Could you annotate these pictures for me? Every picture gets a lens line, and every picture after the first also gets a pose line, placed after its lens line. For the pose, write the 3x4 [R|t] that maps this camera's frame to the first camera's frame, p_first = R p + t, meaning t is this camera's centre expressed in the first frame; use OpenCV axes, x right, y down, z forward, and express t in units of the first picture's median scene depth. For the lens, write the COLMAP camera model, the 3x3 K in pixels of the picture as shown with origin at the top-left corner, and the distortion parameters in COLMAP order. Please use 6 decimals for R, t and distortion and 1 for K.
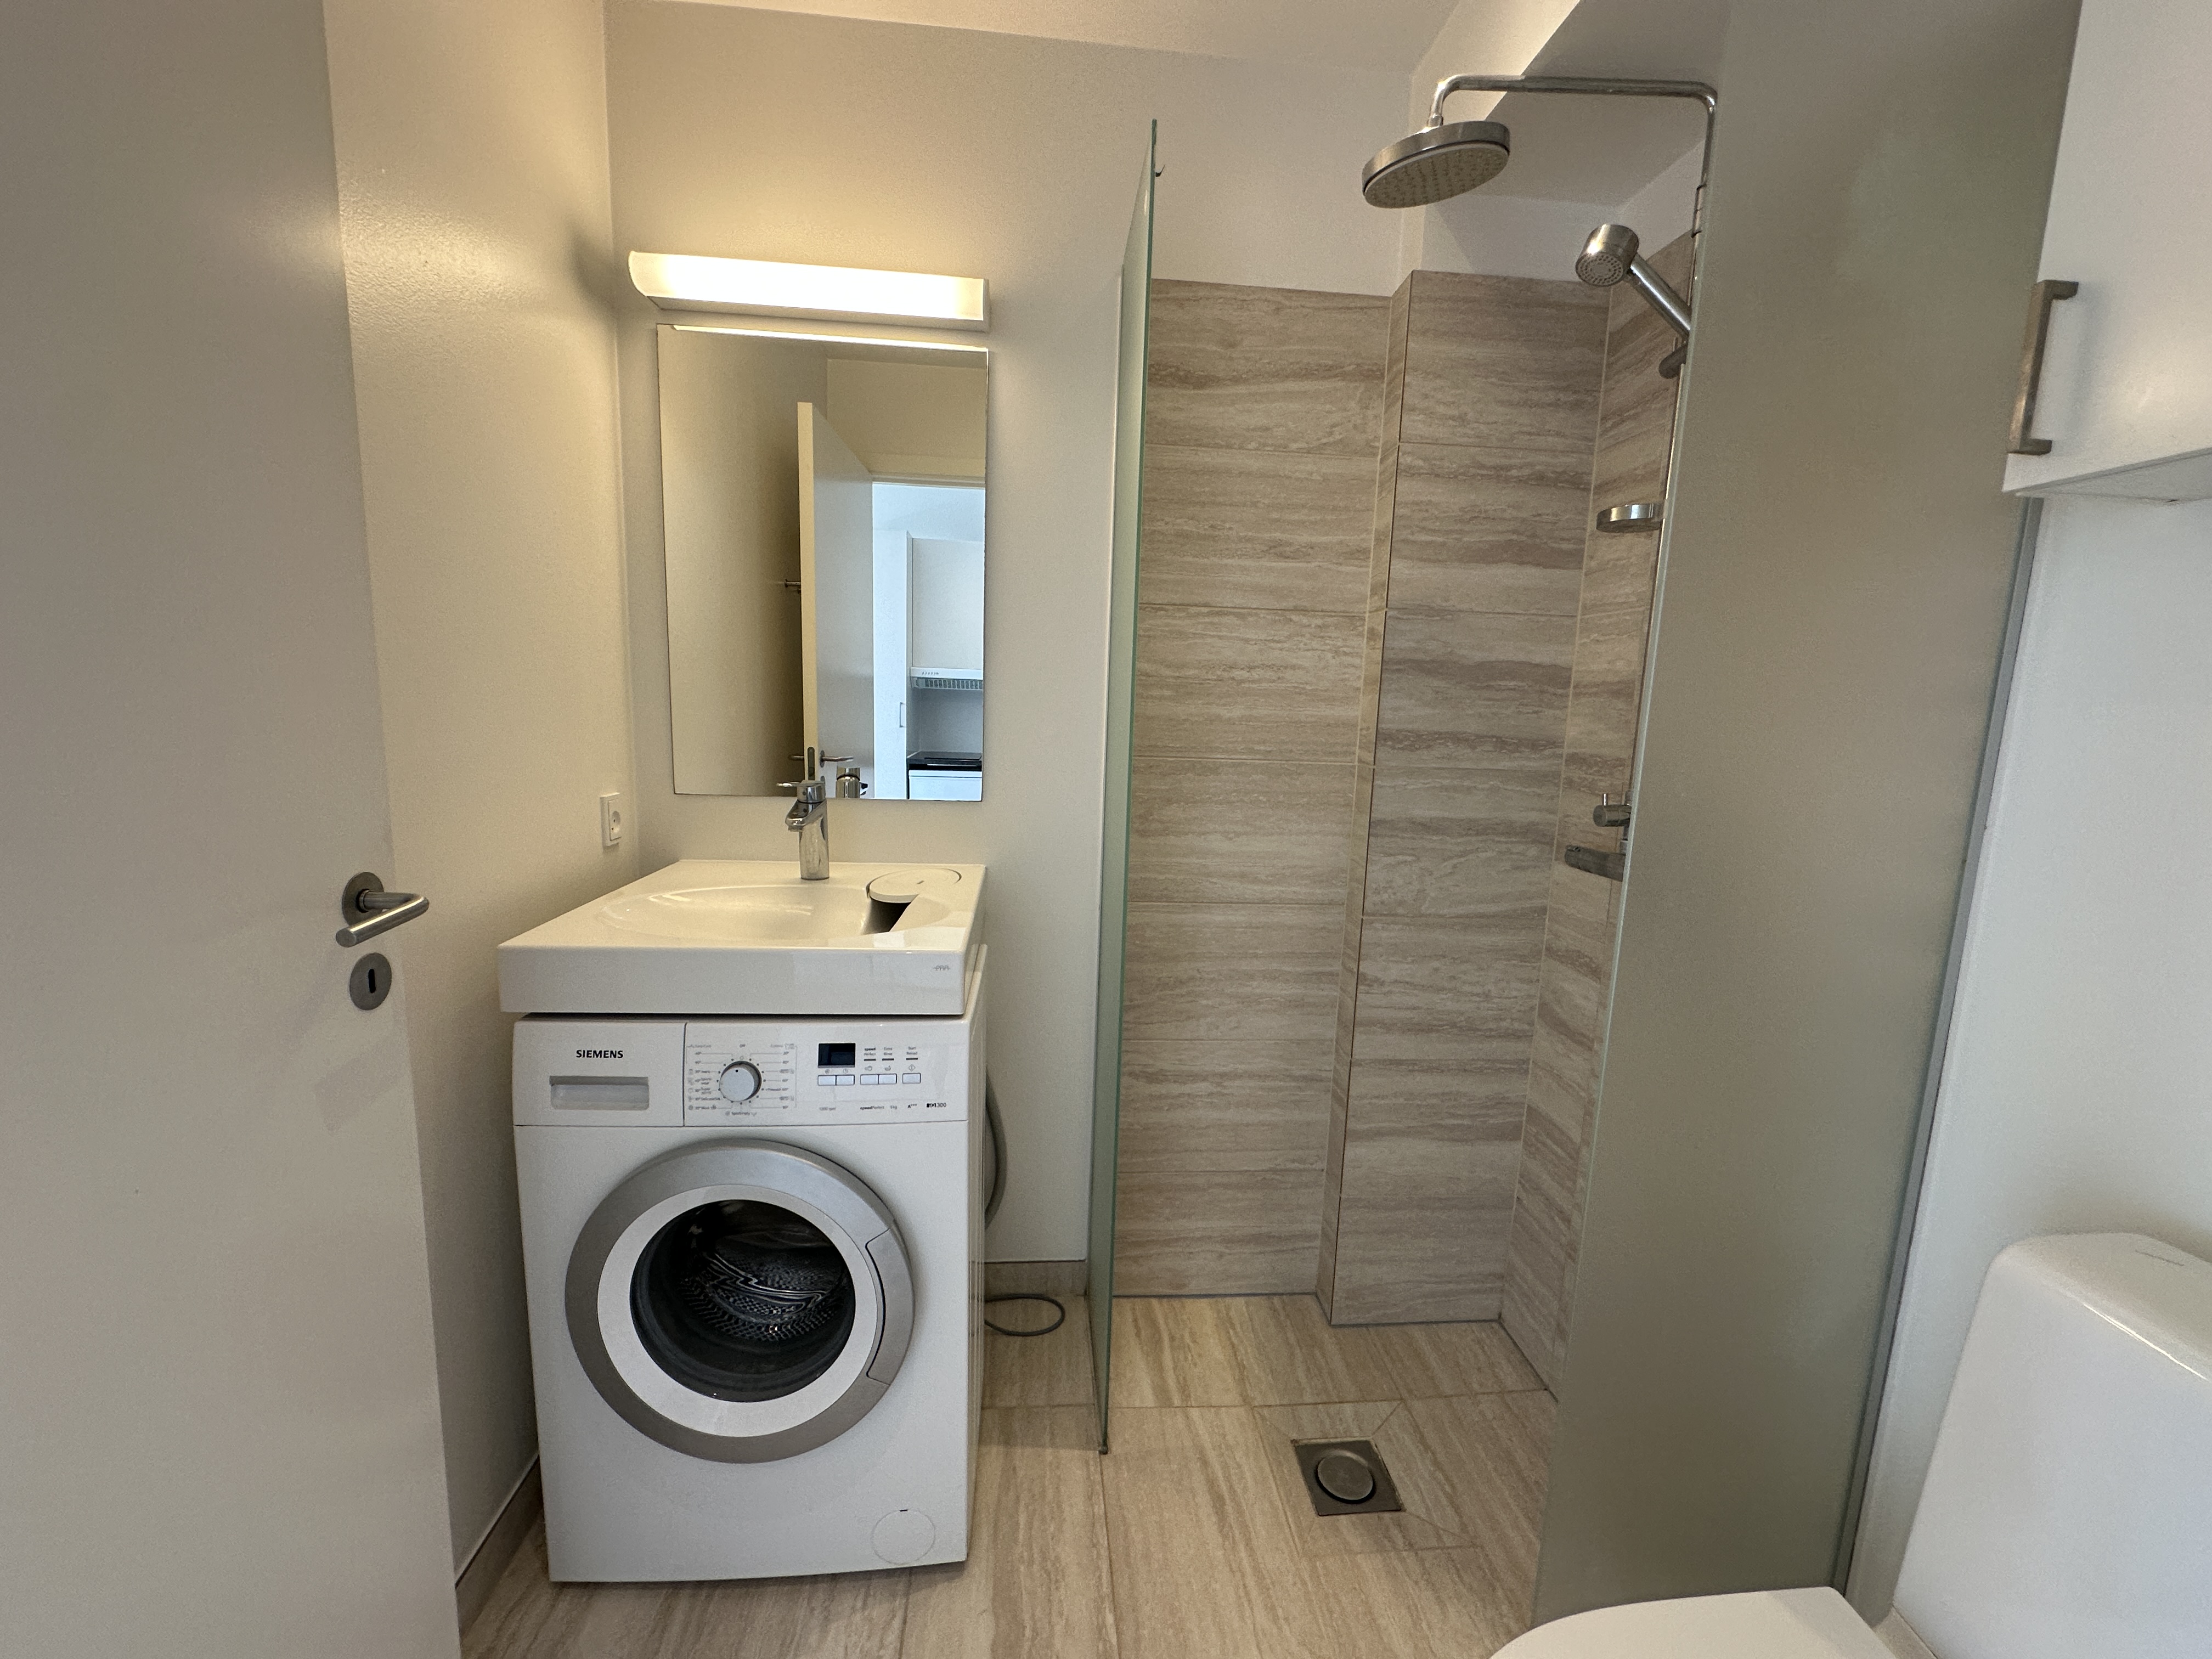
lens RADIAL K [[882.2, 0, 1110.7], [0, 882.2, 831.0], [0, 0, 1]] dist [-0.001901, 0.000676]
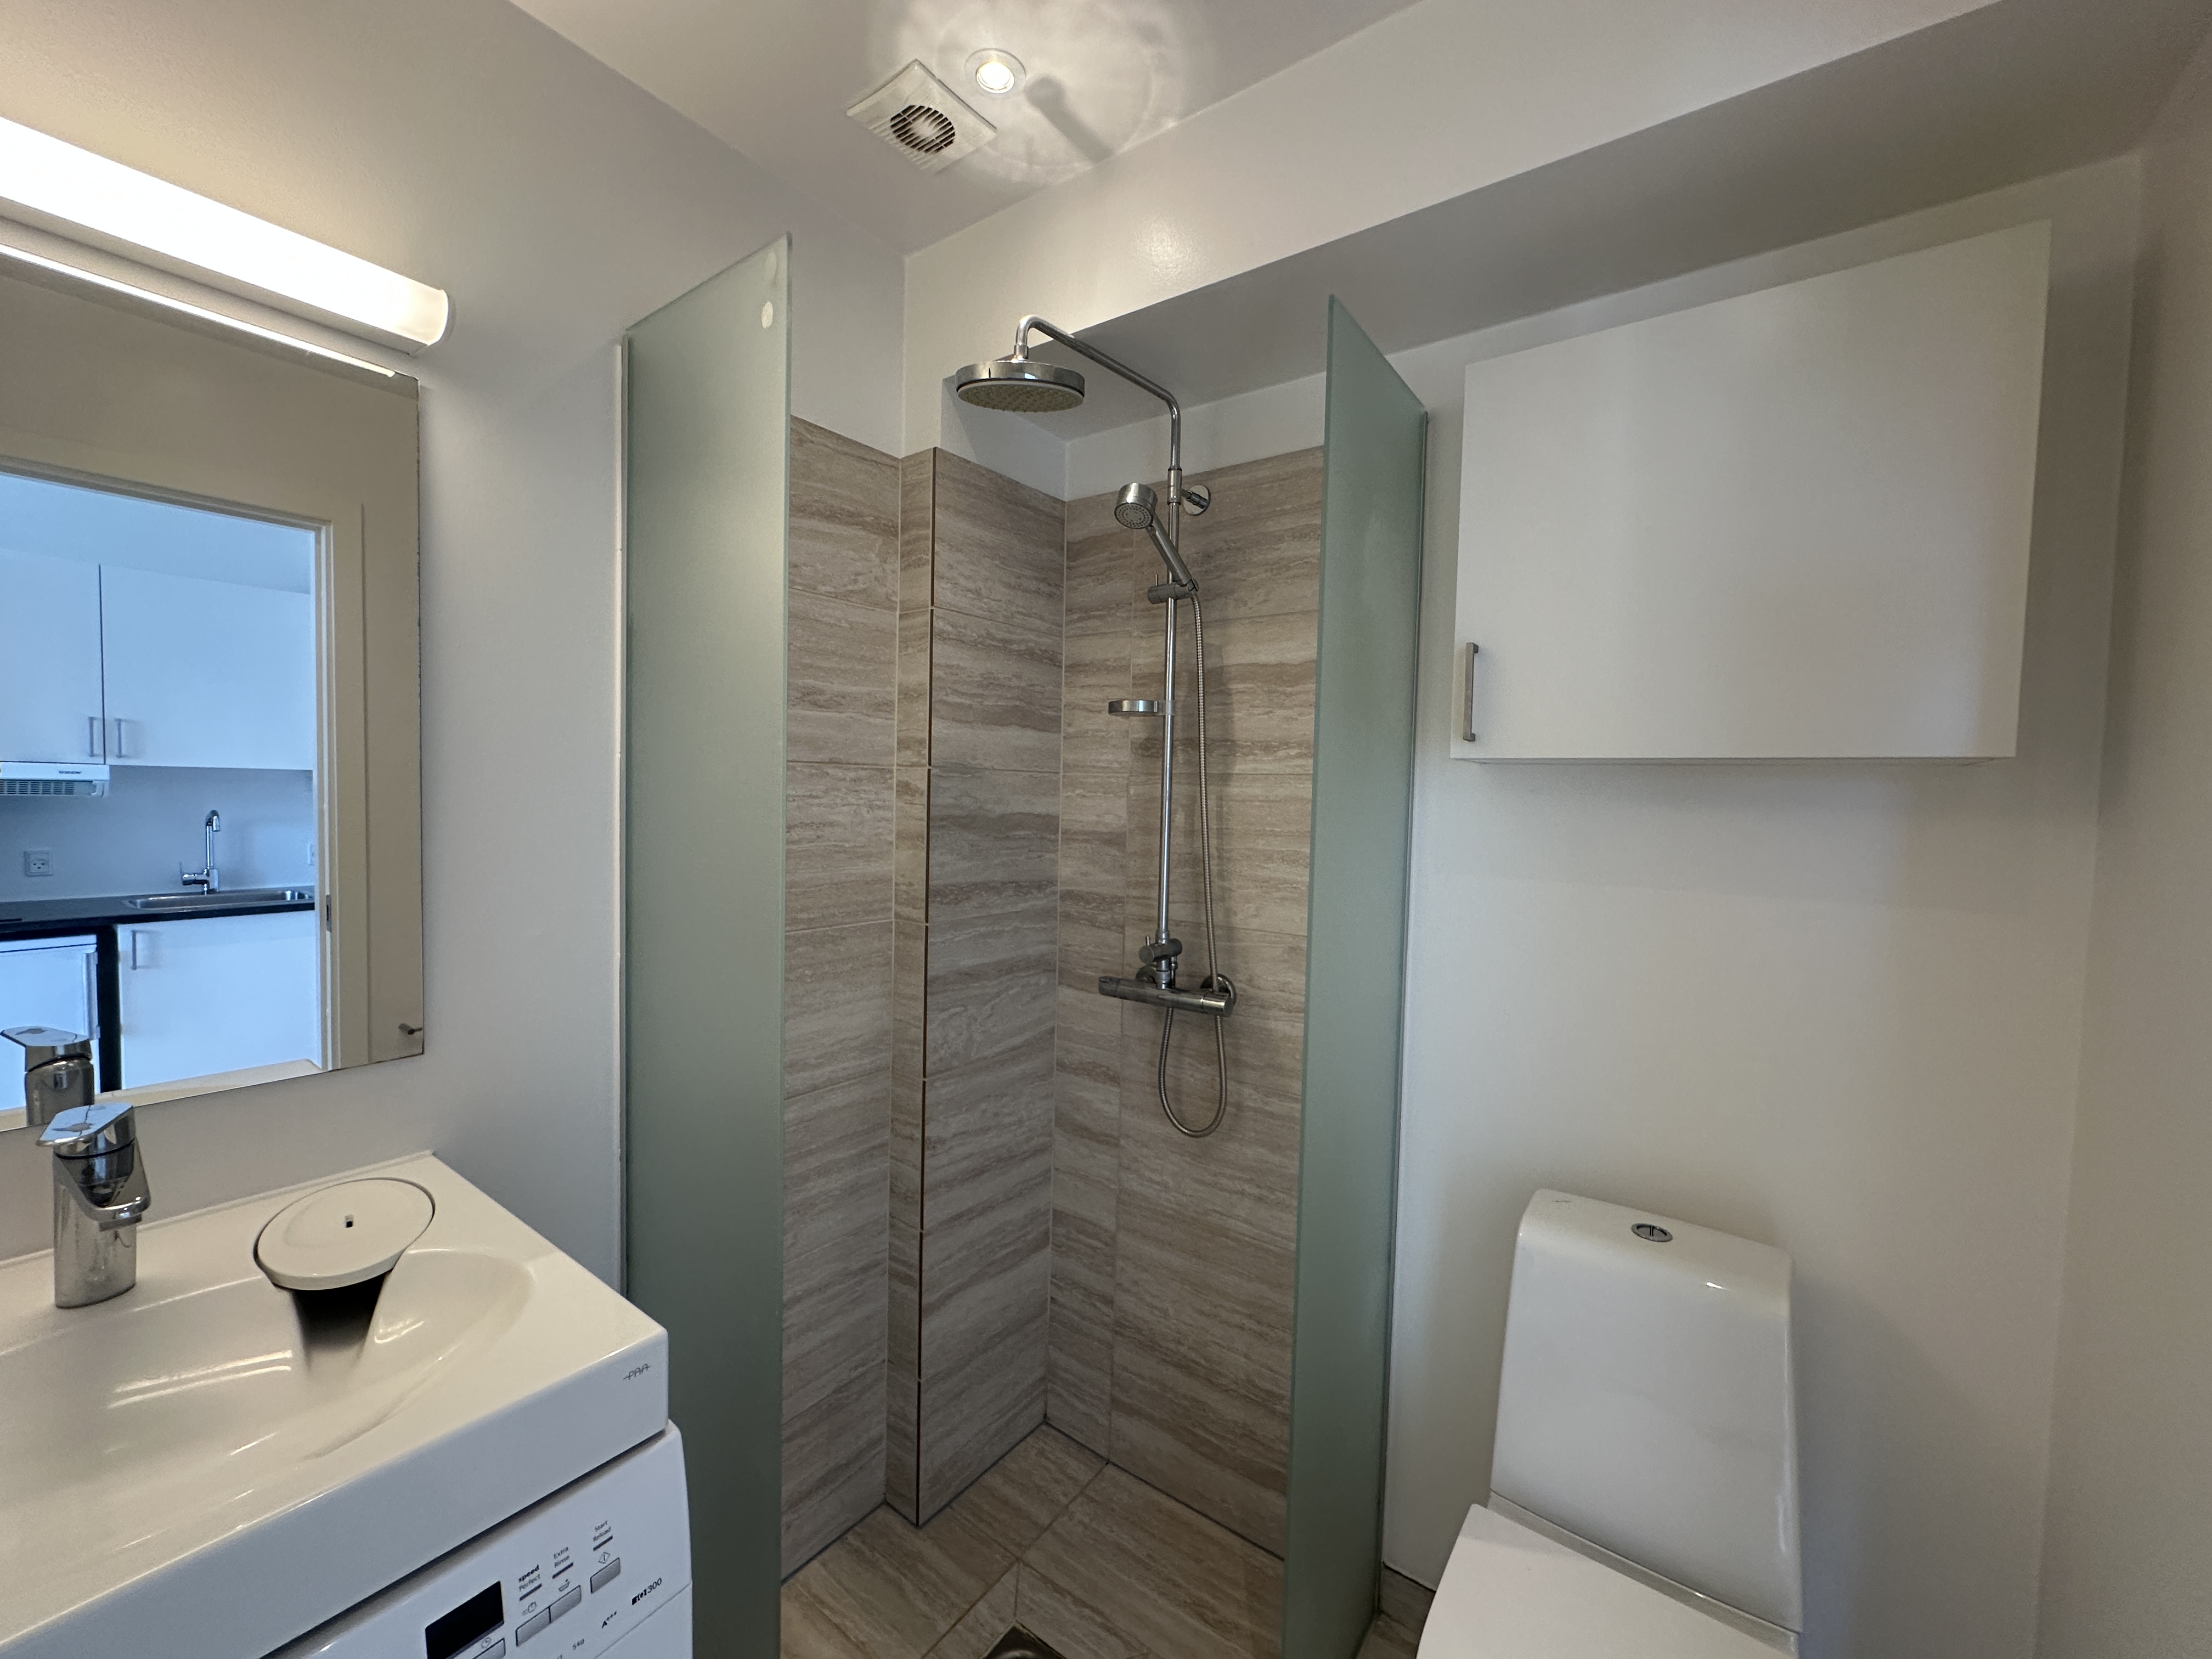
lens RADIAL K [[882.2, 0, 1104.4], [0, 882.2, 832.7], [0, 0, 1]] dist [-0.001901, 0.000676]
pose [[0.658947, -0.051778, 0.750405, -0.301482], [0.104187, 0.994294, -0.022883, -0.131279], [-0.744939, 0.093261, 0.660582, 0.196113]]
